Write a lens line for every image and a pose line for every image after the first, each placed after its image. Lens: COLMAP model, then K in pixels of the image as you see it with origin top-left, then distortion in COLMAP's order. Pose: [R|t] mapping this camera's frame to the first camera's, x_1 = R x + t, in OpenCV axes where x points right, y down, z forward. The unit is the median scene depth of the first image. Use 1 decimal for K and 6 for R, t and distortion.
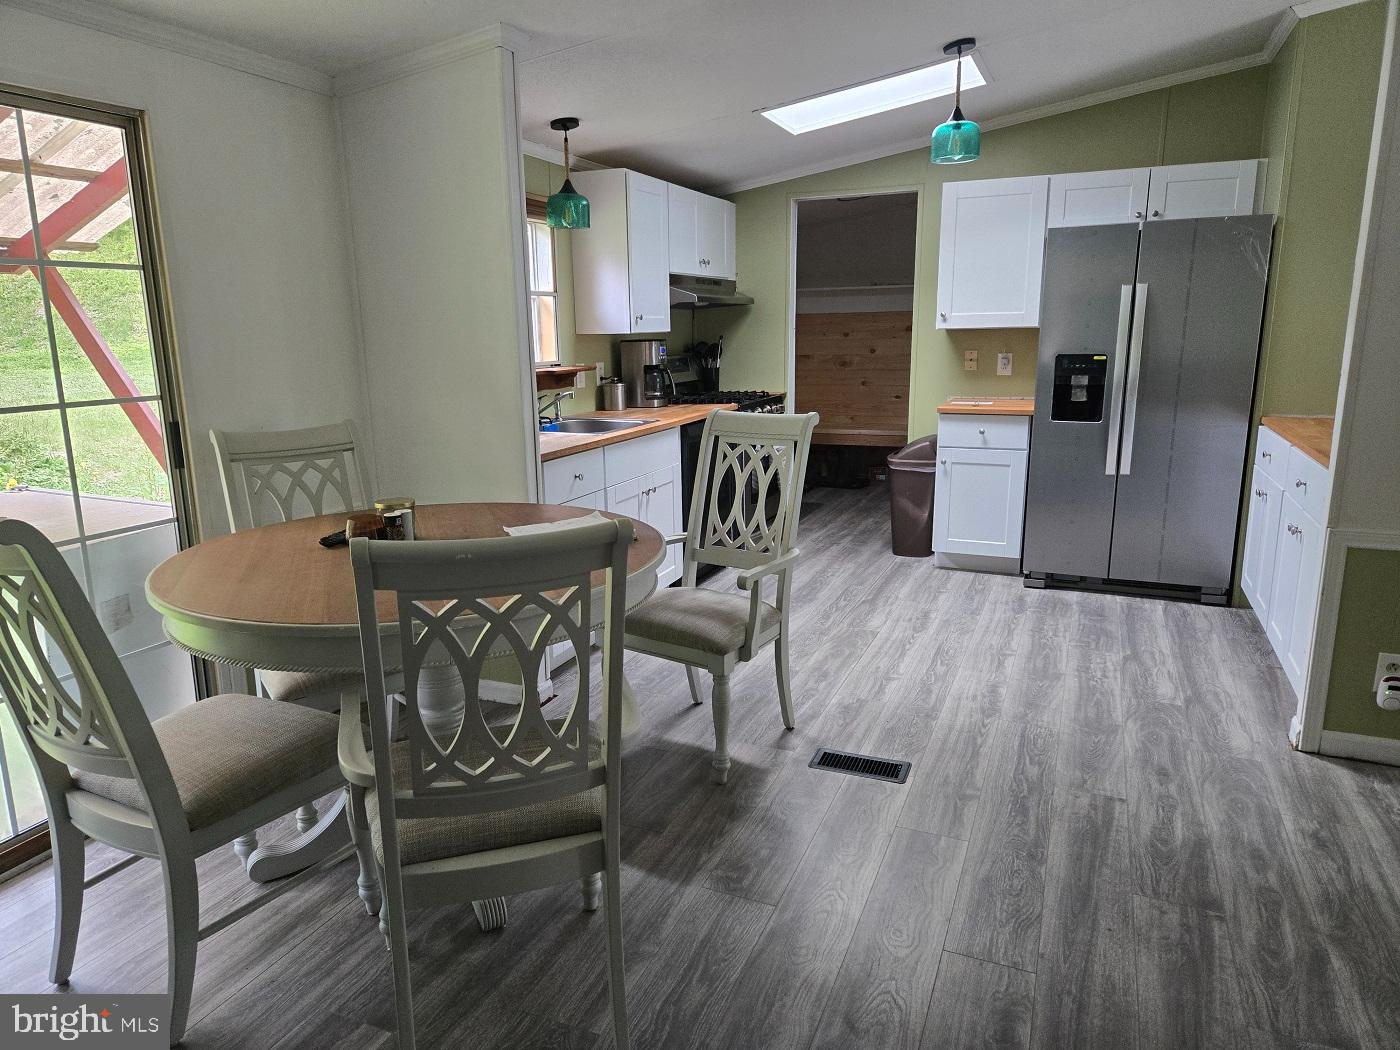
lens RADIAL K [[965.8, 0, 704.1], [0, 965.8, 533.9], [0, 0, 1]] dist [0.048046, -0.045878]
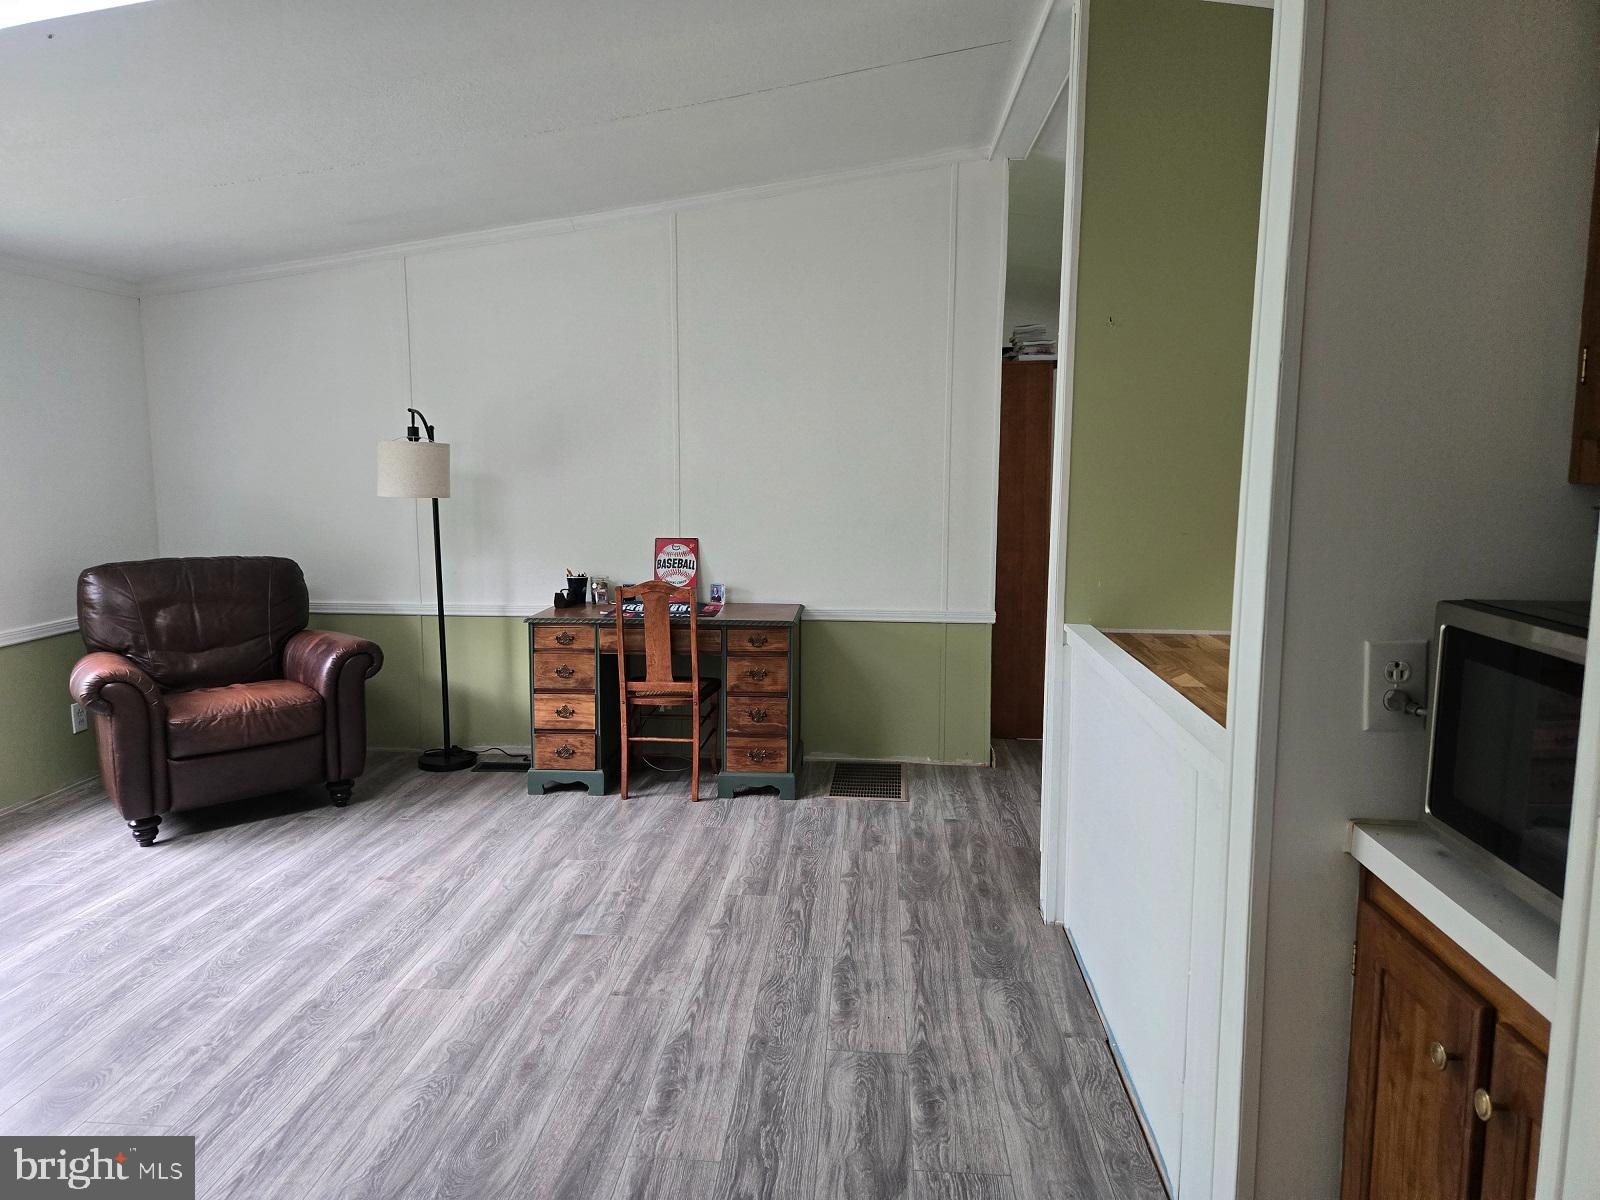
lens RADIAL K [[1103.8, 0, 804.7], [0, 1103.8, 610.2], [0, 0, 1]] dist [0.048046, -0.045878]
pose [[-0.951373, 0.052550, -0.303527, 0.330292], [-0.057750, 0.937445, 0.343311, -0.267391], [0.302580, 0.344145, -0.888825, 1.126572]]
